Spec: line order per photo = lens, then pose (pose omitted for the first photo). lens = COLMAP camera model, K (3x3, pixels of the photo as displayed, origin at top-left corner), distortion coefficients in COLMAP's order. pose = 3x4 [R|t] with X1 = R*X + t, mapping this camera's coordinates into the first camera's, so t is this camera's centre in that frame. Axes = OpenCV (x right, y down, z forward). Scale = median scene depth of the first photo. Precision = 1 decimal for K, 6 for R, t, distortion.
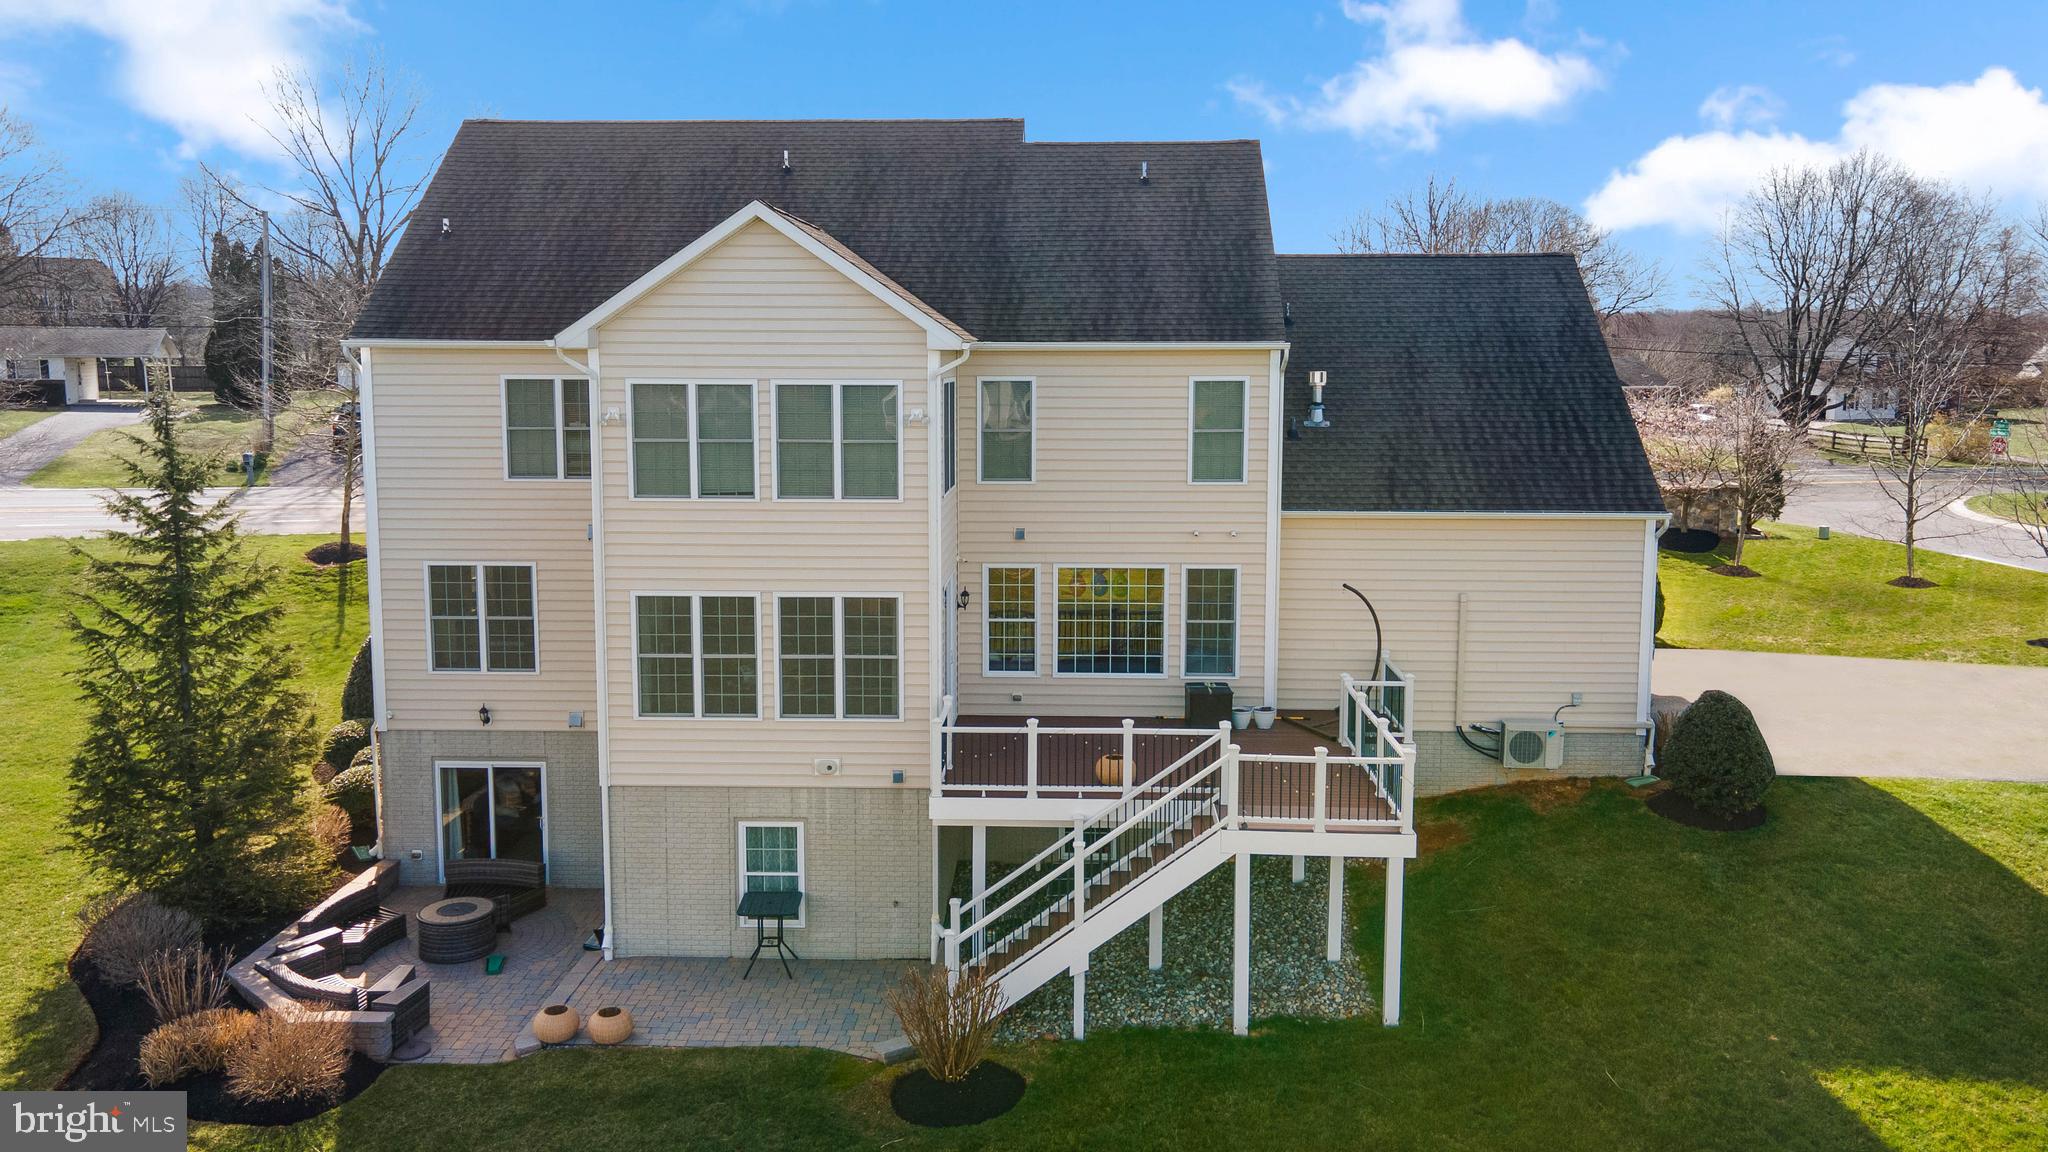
lens RADIAL K [[1487.5, 0, 1025.1], [0, 1487.5, 515.1], [0, 0, 1]] dist [0.017651, 0.001737]
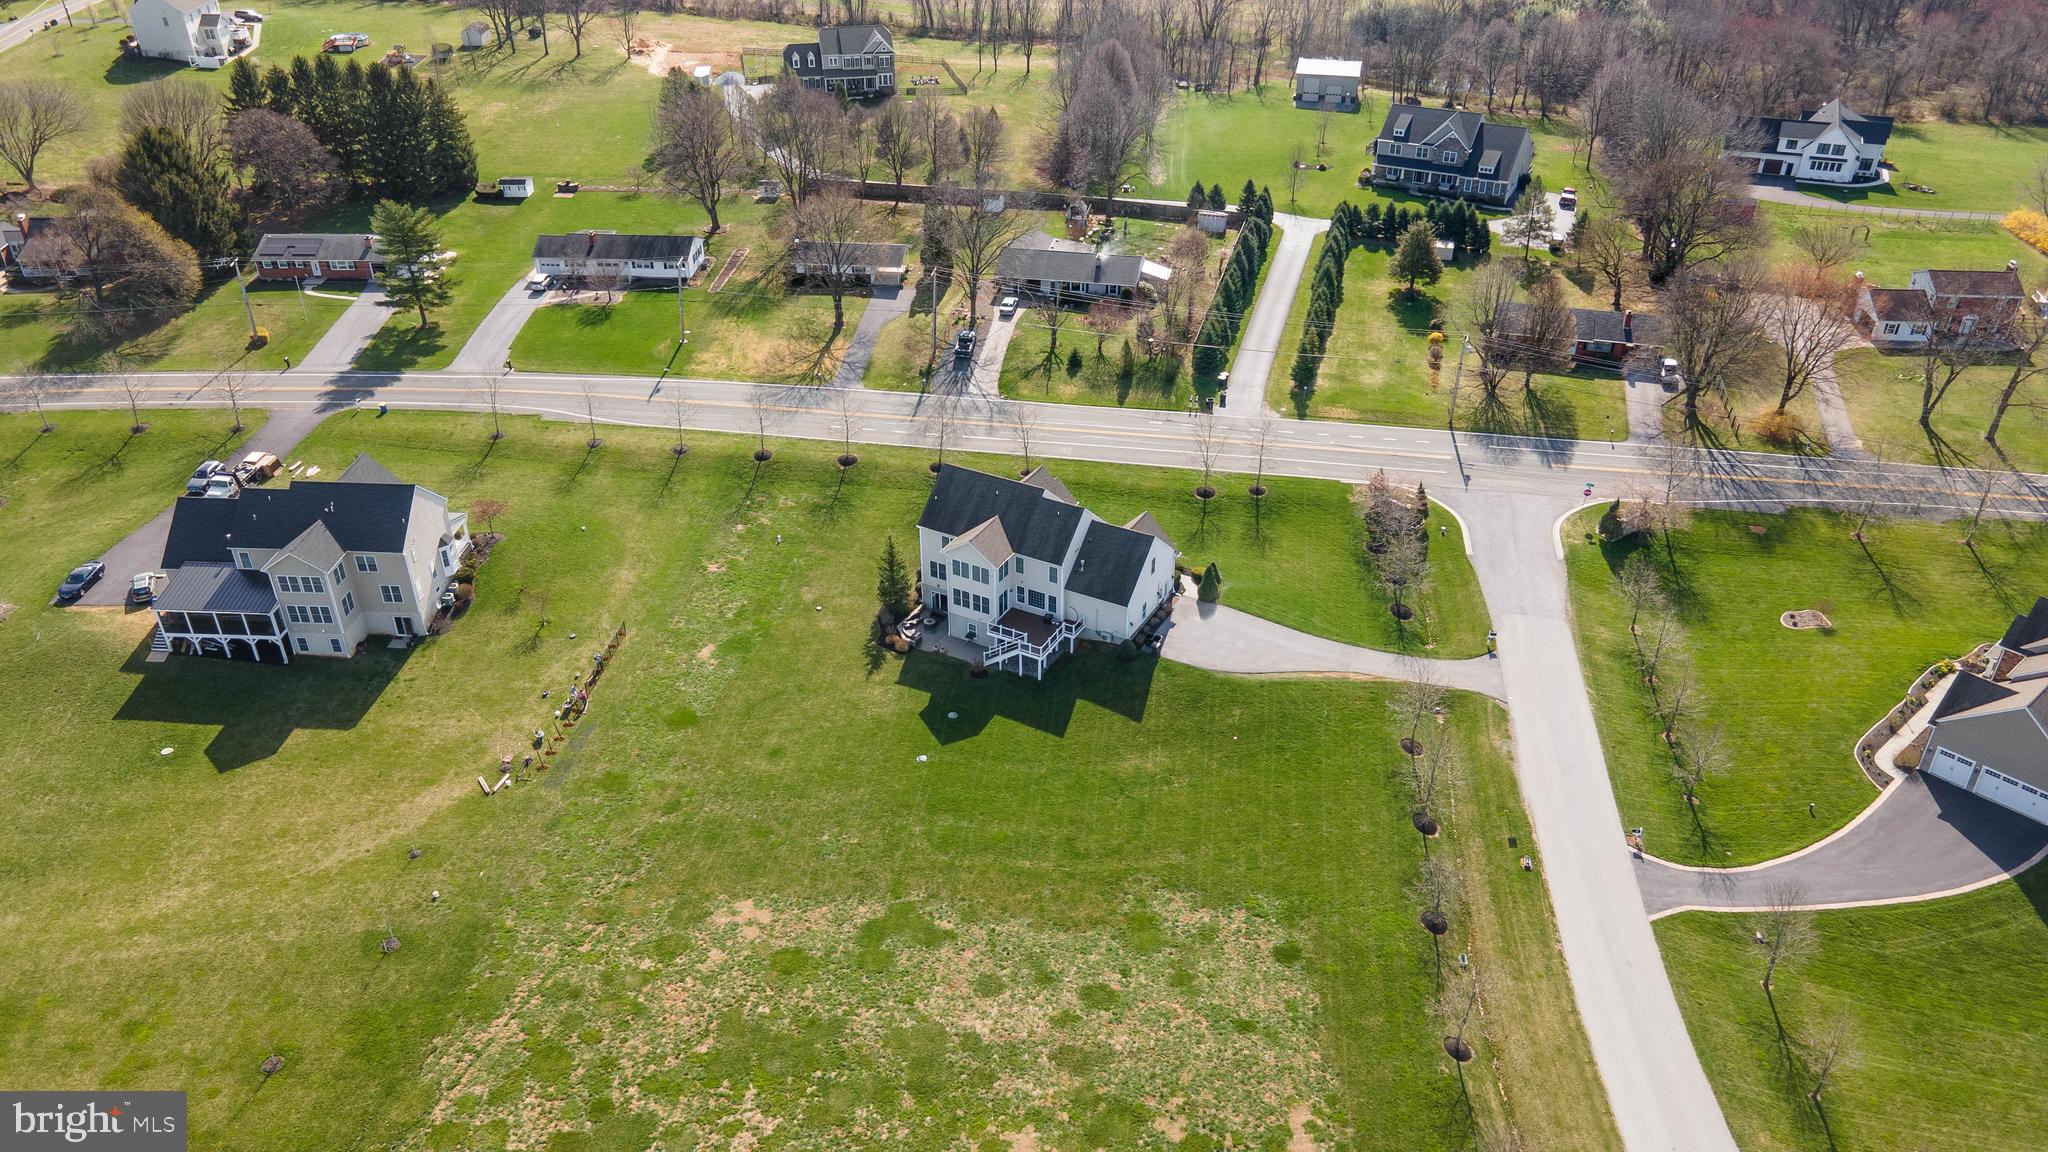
lens RADIAL K [[1487.5, 0, 1025.1], [0, 1487.5, 515.1], [0, 0, 1]] dist [0.017651, 0.001737]
pose [[0.894990, 0.216875, -0.389818, 2.242807], [-0.045993, 0.914068, 0.402944, -2.597523], [0.443709, -0.342702, 0.828056, -3.710110]]
